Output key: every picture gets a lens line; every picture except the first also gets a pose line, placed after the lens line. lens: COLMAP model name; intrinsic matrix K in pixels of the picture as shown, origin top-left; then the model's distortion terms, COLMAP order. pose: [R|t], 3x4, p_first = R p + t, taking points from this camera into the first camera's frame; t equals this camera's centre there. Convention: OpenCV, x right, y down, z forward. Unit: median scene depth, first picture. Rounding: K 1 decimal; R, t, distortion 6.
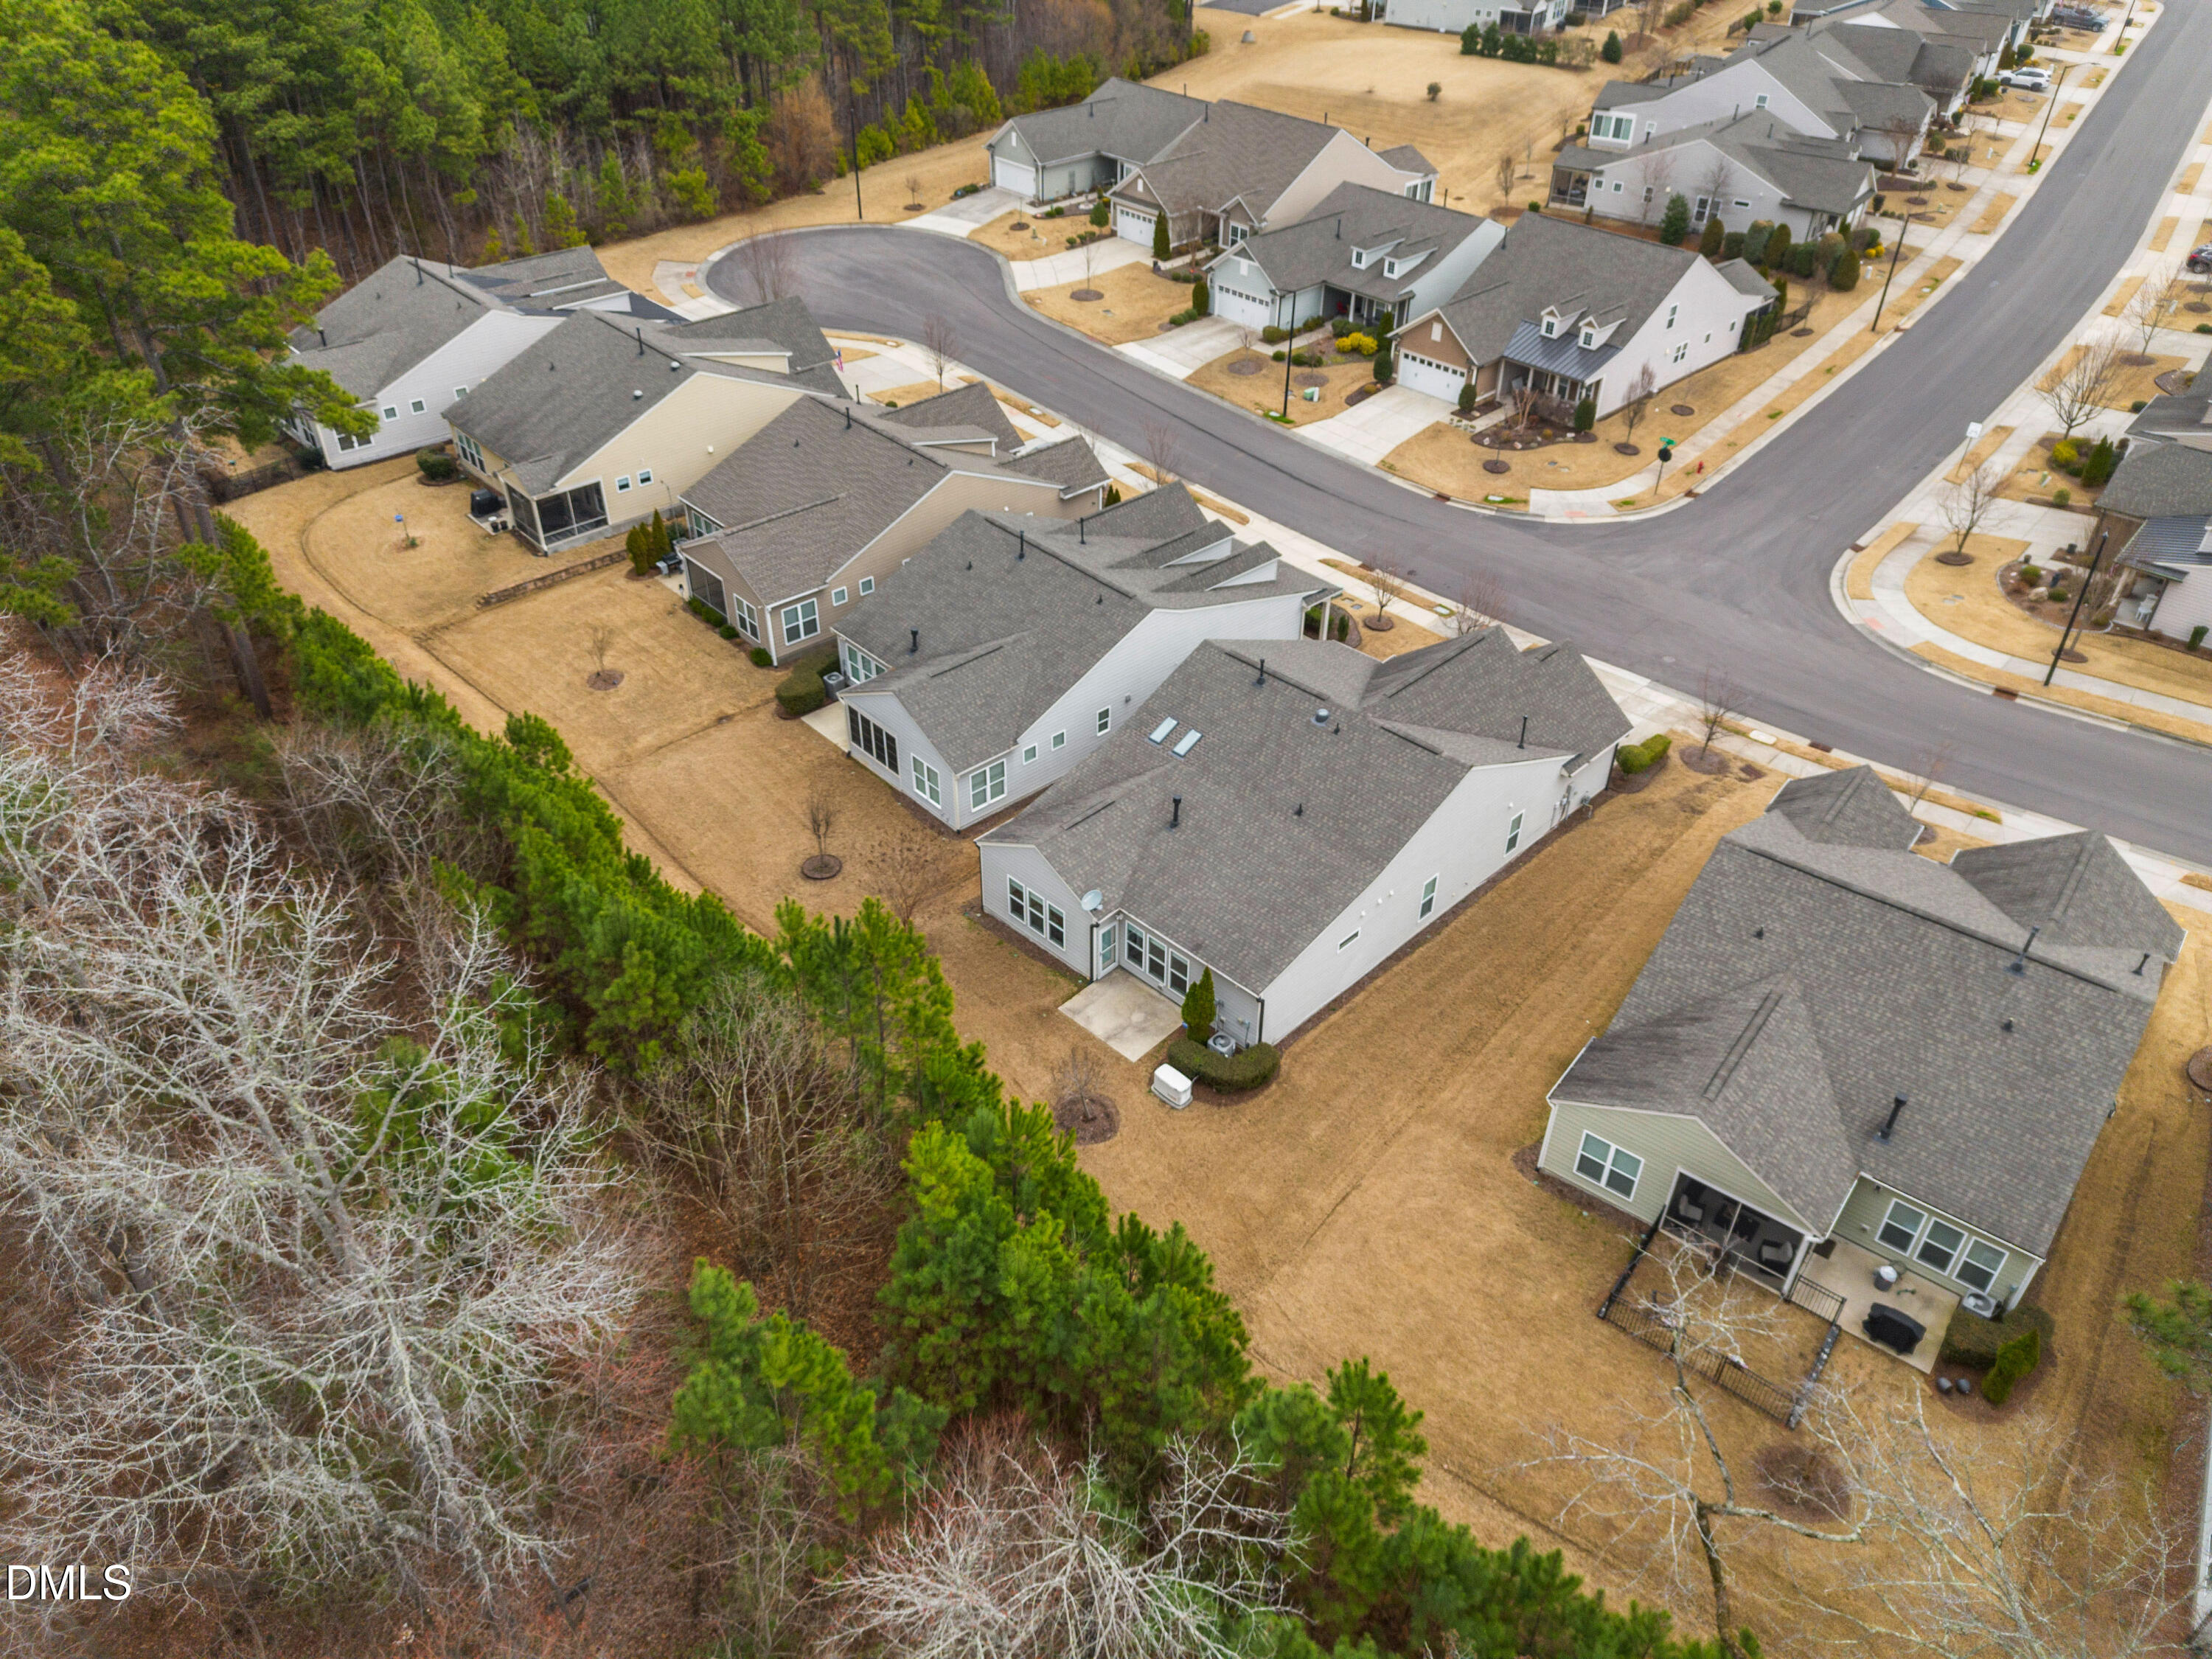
lens RADIAL K [[1580.9, 0, 1106.0], [0, 1580.9, 829.5], [0, 0, 1]] dist [0.048921, -0.023662]
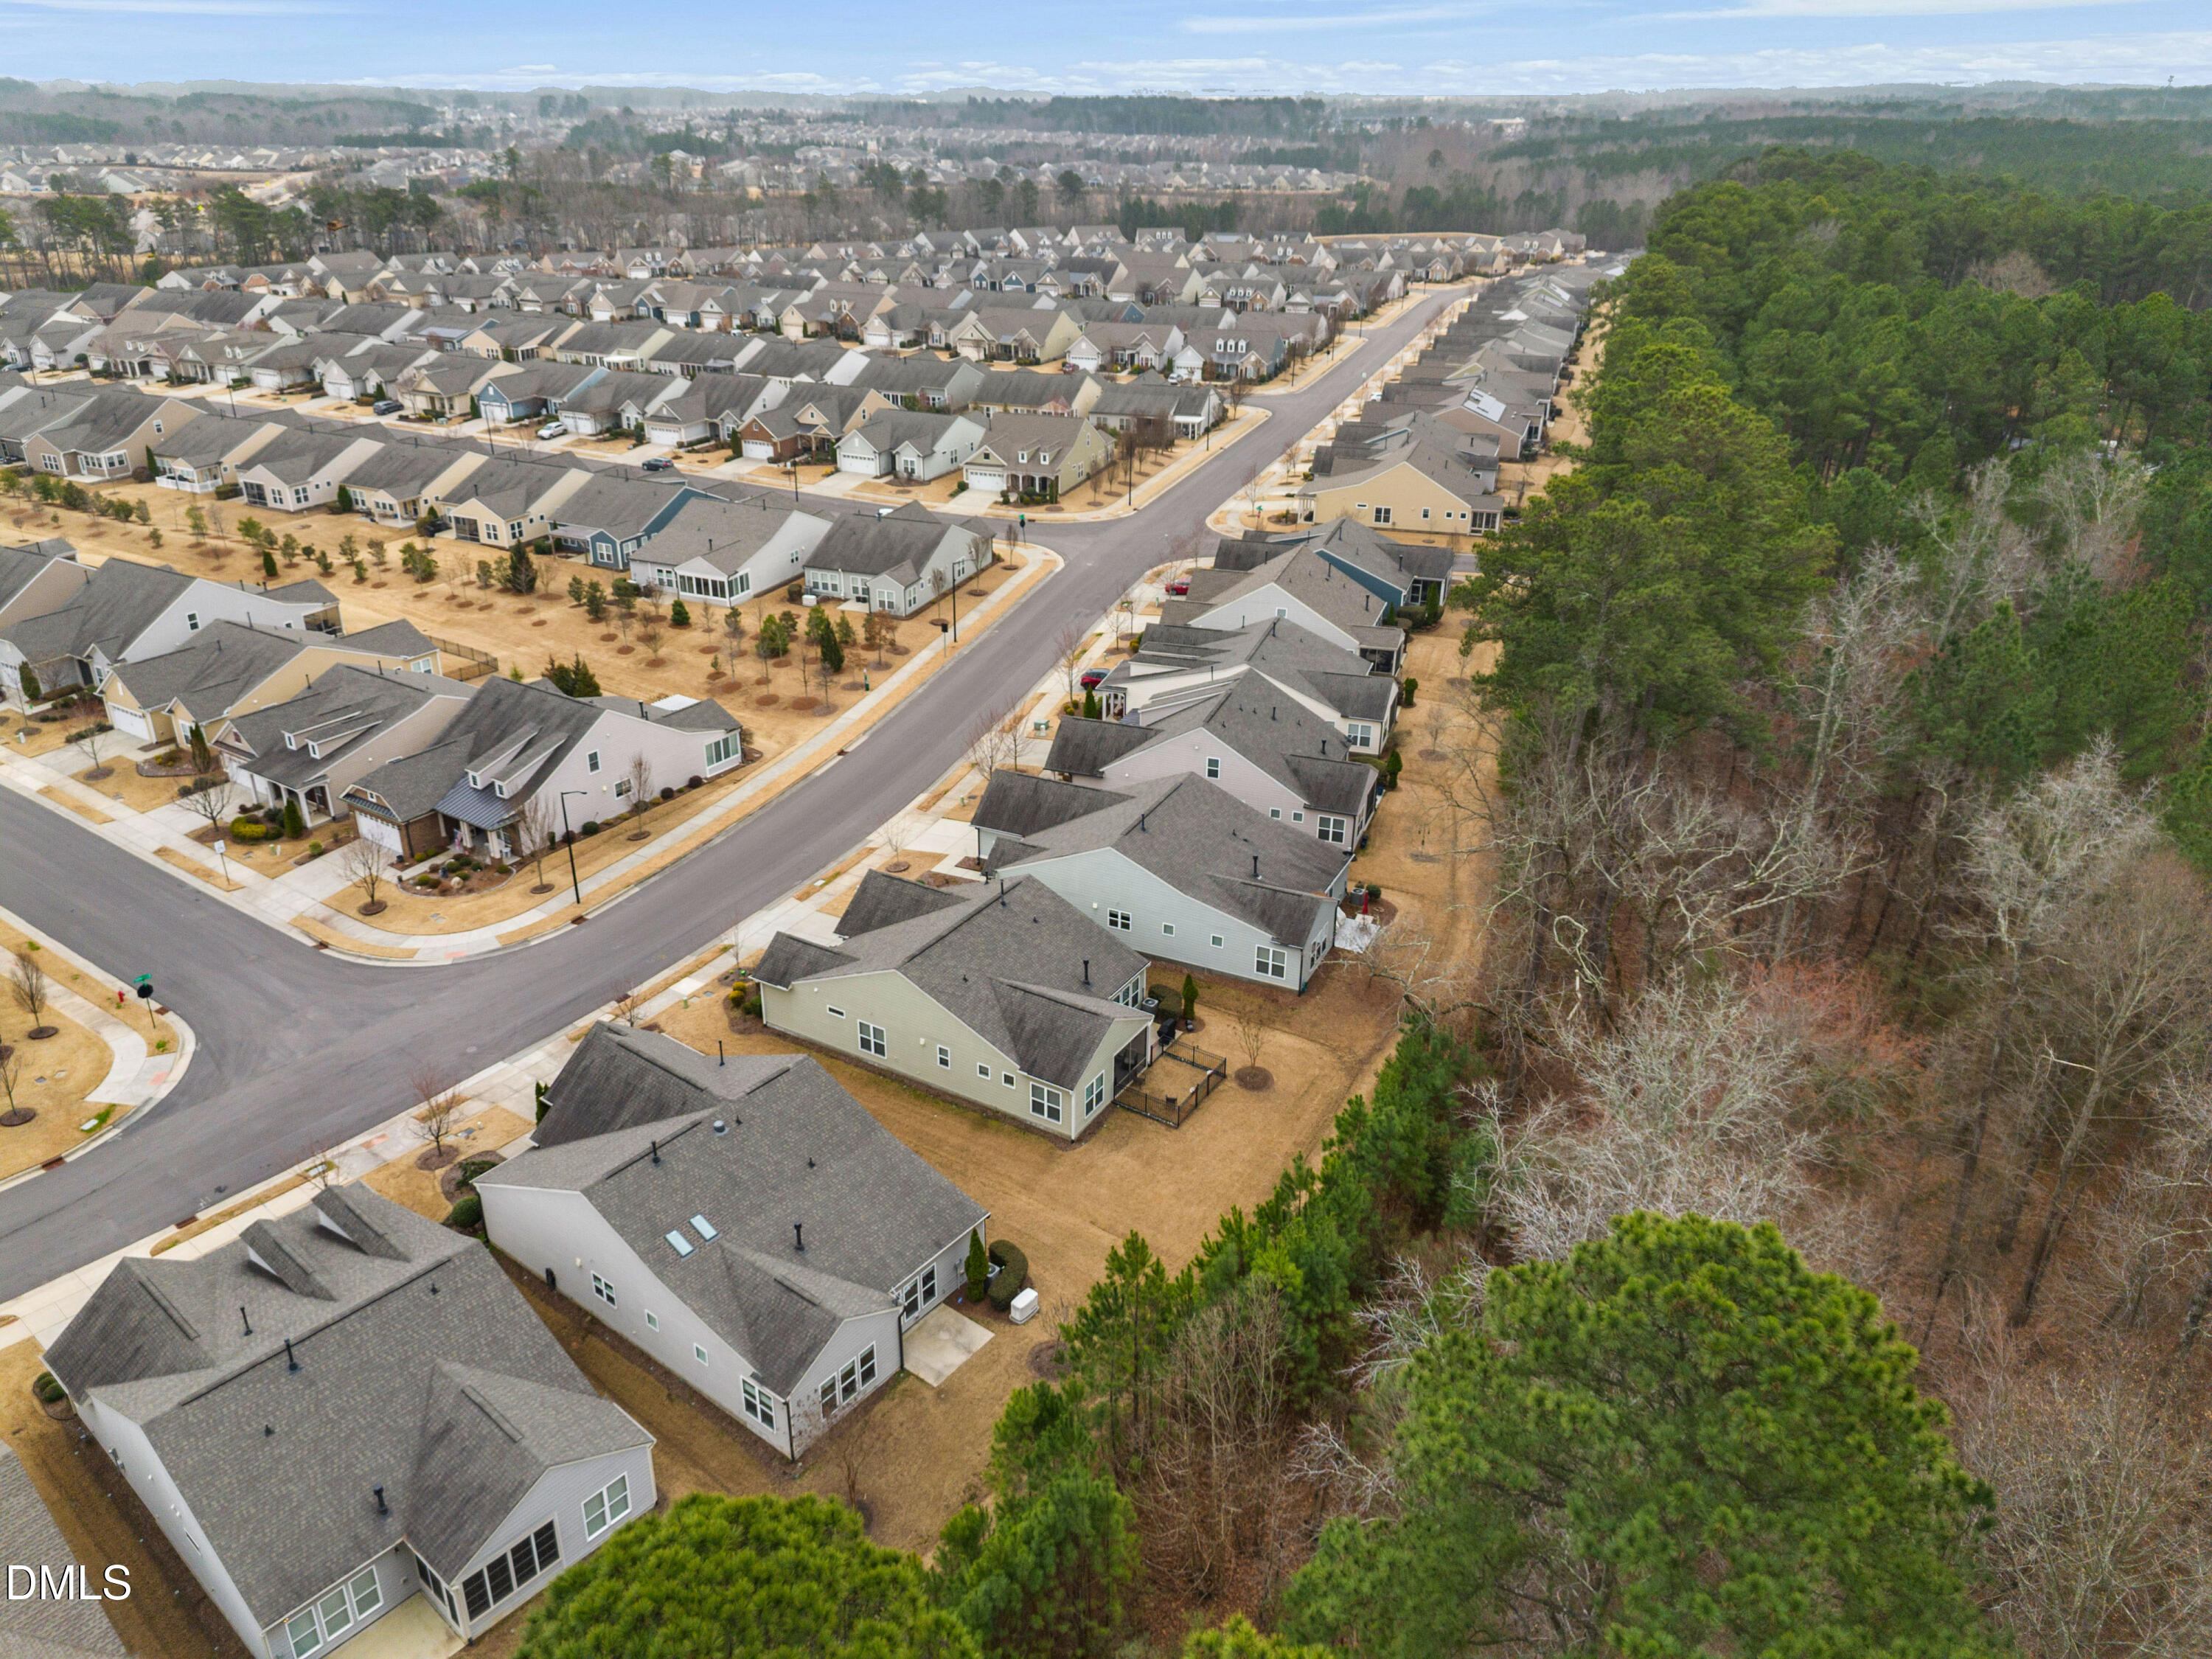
lens RADIAL K [[1580.9, 0, 1106.0], [0, 1580.9, 829.5], [0, 0, 1]] dist [0.048921, -0.023662]
pose [[-0.126410, -0.428474, 0.894668, -0.643528], [0.594579, 0.689209, 0.414086, -0.404960], [-0.794038, 0.584295, 0.167639, 0.333084]]
